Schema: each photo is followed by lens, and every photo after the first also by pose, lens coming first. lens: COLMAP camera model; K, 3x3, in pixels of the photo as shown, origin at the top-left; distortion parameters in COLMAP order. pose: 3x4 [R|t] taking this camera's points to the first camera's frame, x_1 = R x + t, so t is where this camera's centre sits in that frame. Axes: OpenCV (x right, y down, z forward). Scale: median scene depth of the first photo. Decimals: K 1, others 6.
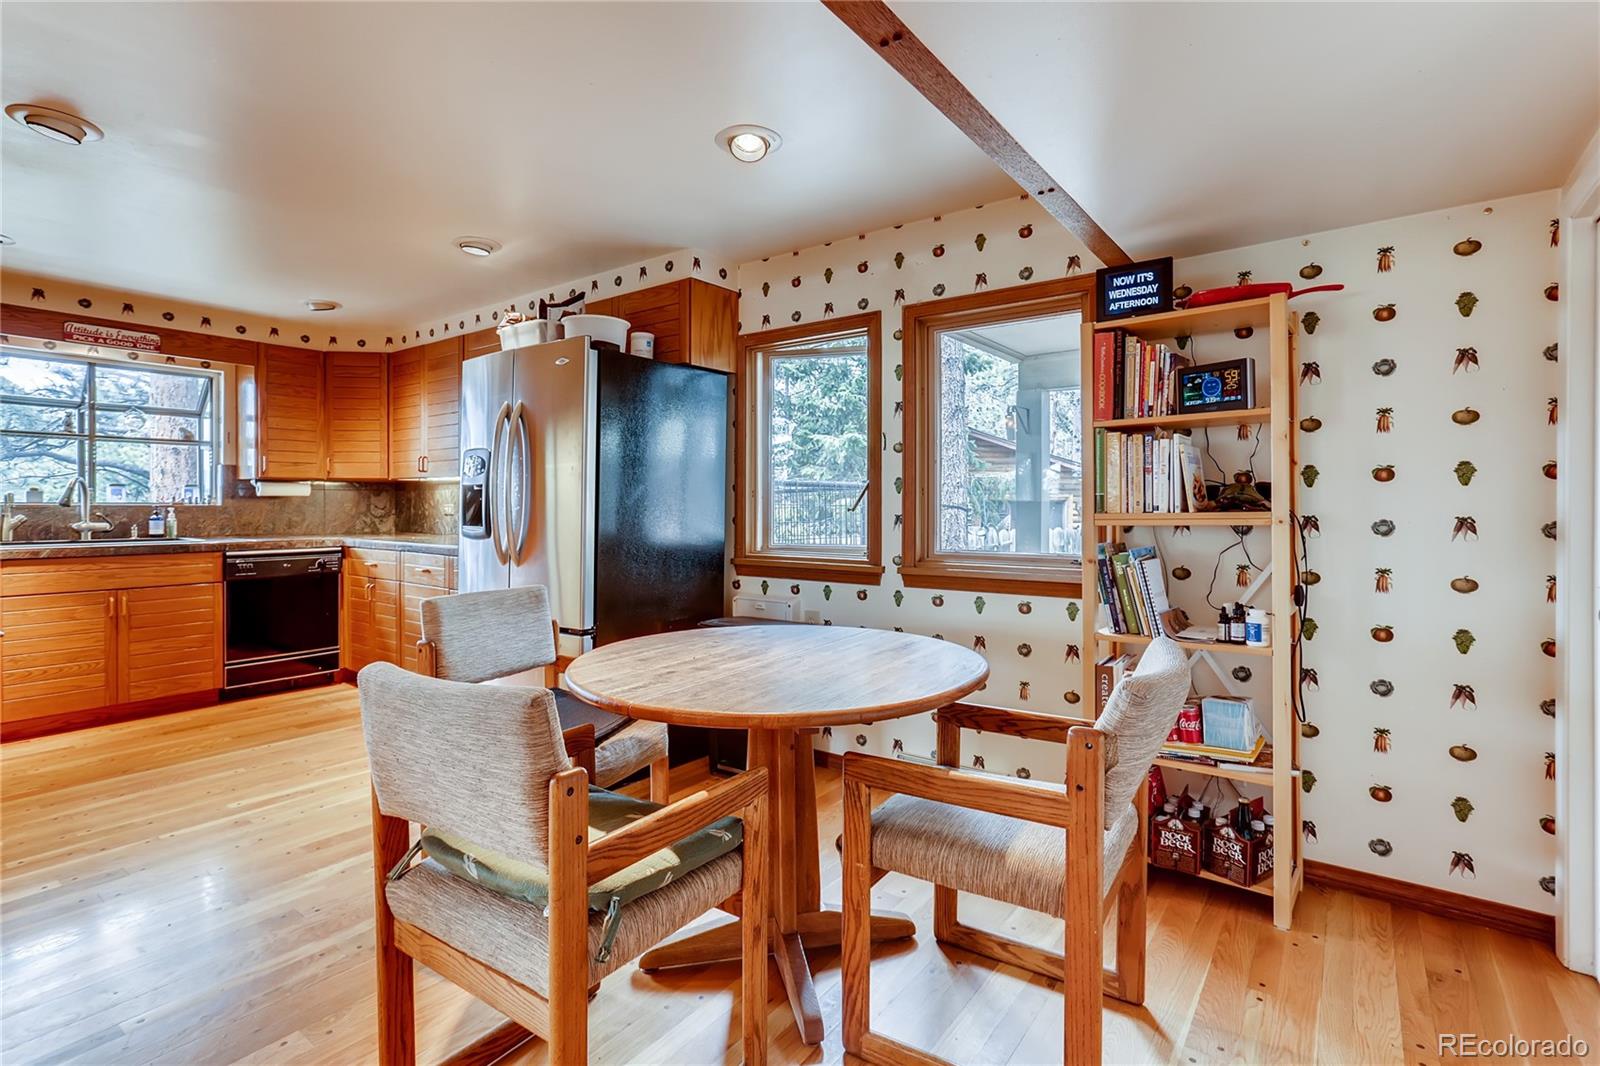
lens RADIAL K [[772.7, 0, 801.1], [0, 772.7, 512.9], [0, 0, 1]] dist [-0.032059, 0.020956]
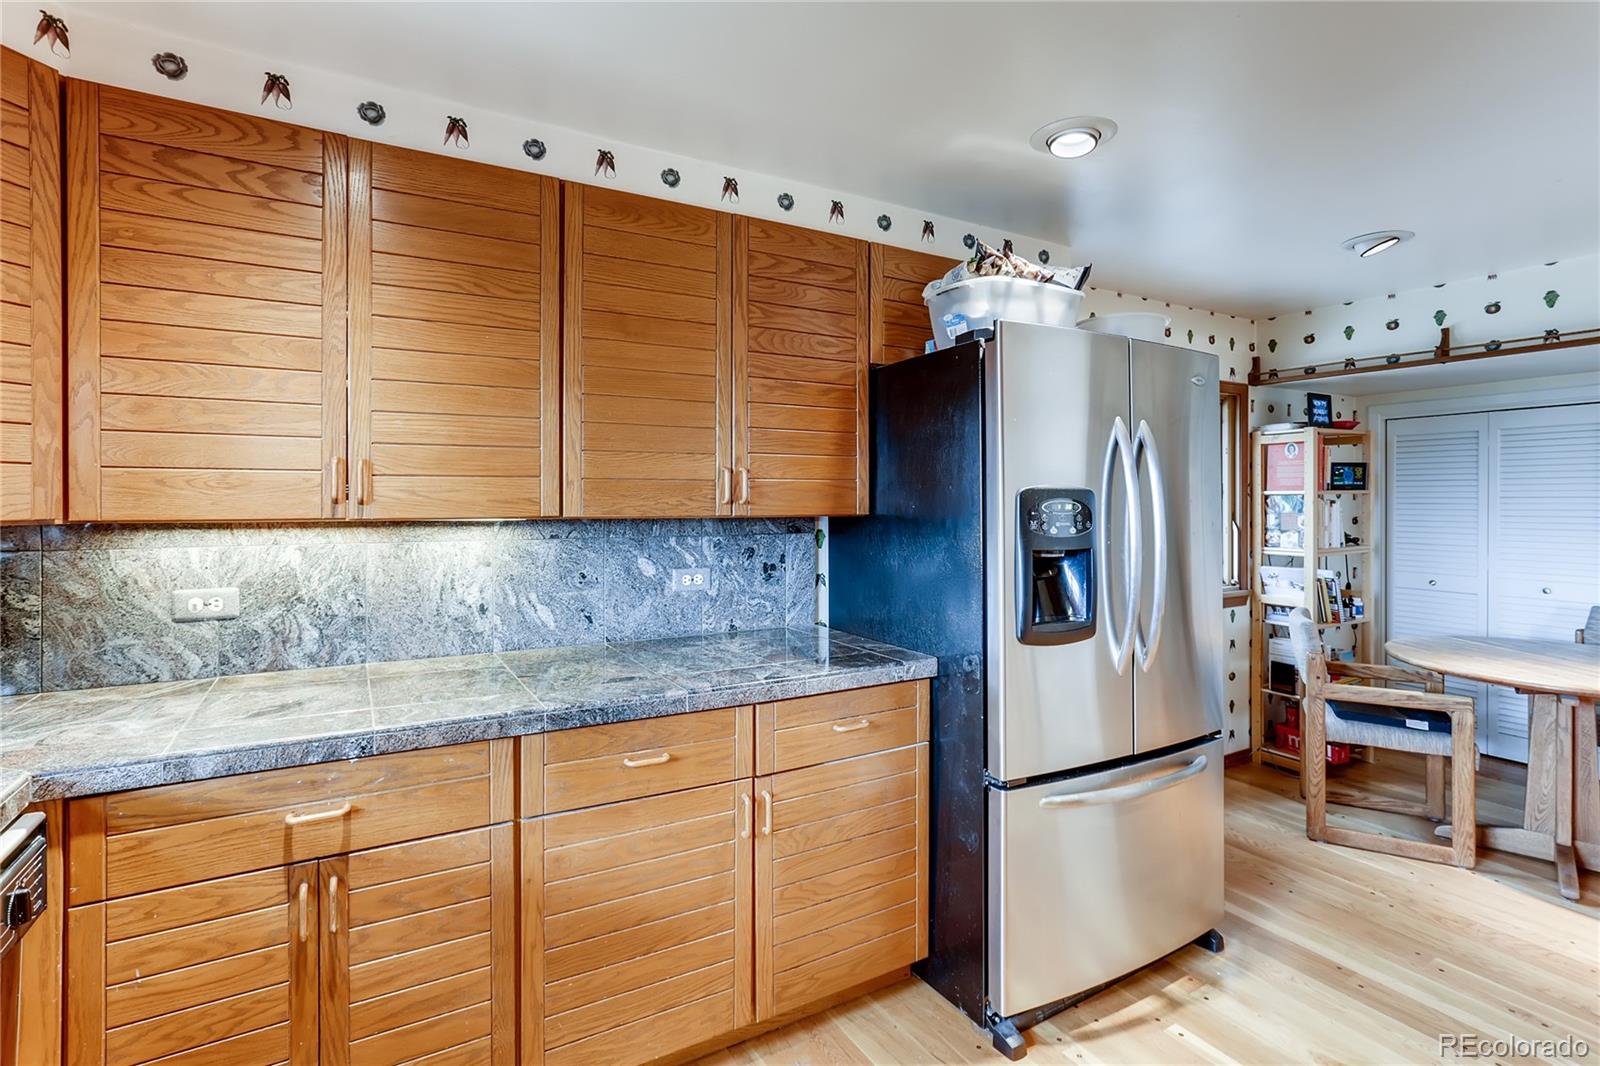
lens RADIAL K [[772.7, 0, 801.1], [0, 772.7, 512.9], [0, 0, 1]] dist [-0.032059, 0.020956]
pose [[0.397393, -0.012696, 0.917561, -0.786132], [0.009078, 0.999910, 0.009904, -0.054311], [-0.917603, 0.004394, 0.397473, 0.727325]]
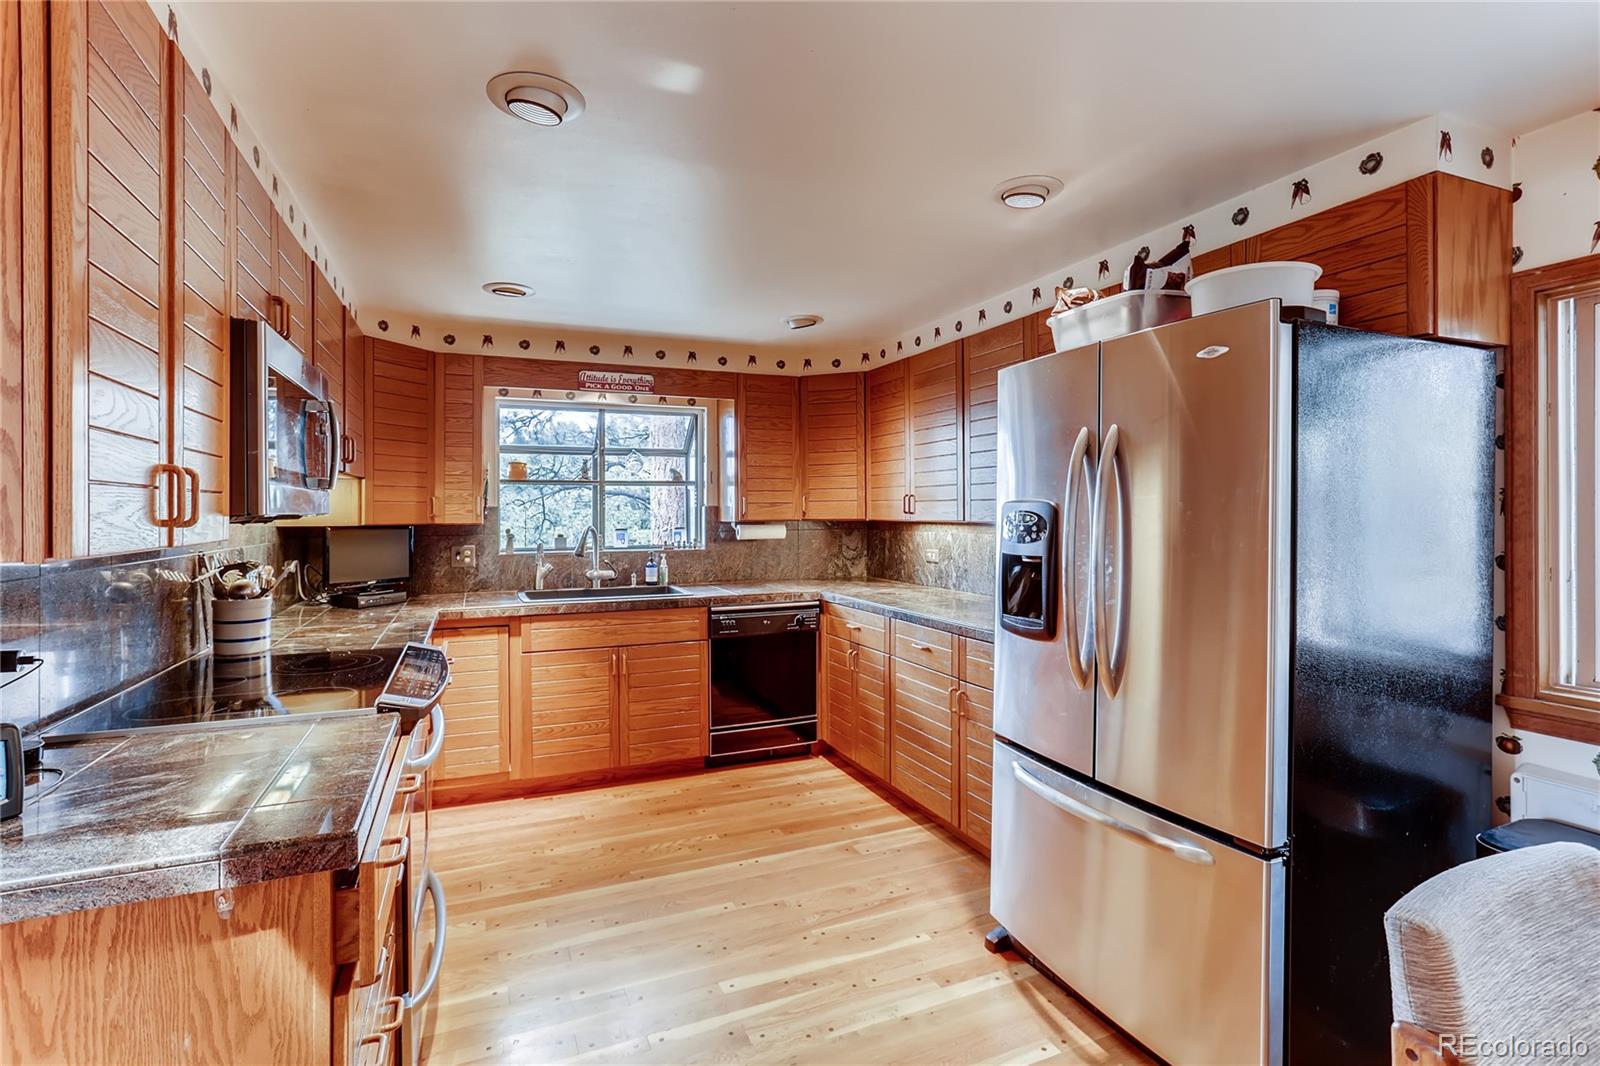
lens RADIAL K [[772.7, 0, 801.1], [0, 772.7, 512.9], [0, 0, 1]] dist [-0.032059, 0.020956]
pose [[0.869156, -0.006684, -0.494493, -0.202276], [0.003739, 0.999969, -0.006945, -0.052690], [0.494524, 0.004188, 0.869154, 0.251661]]
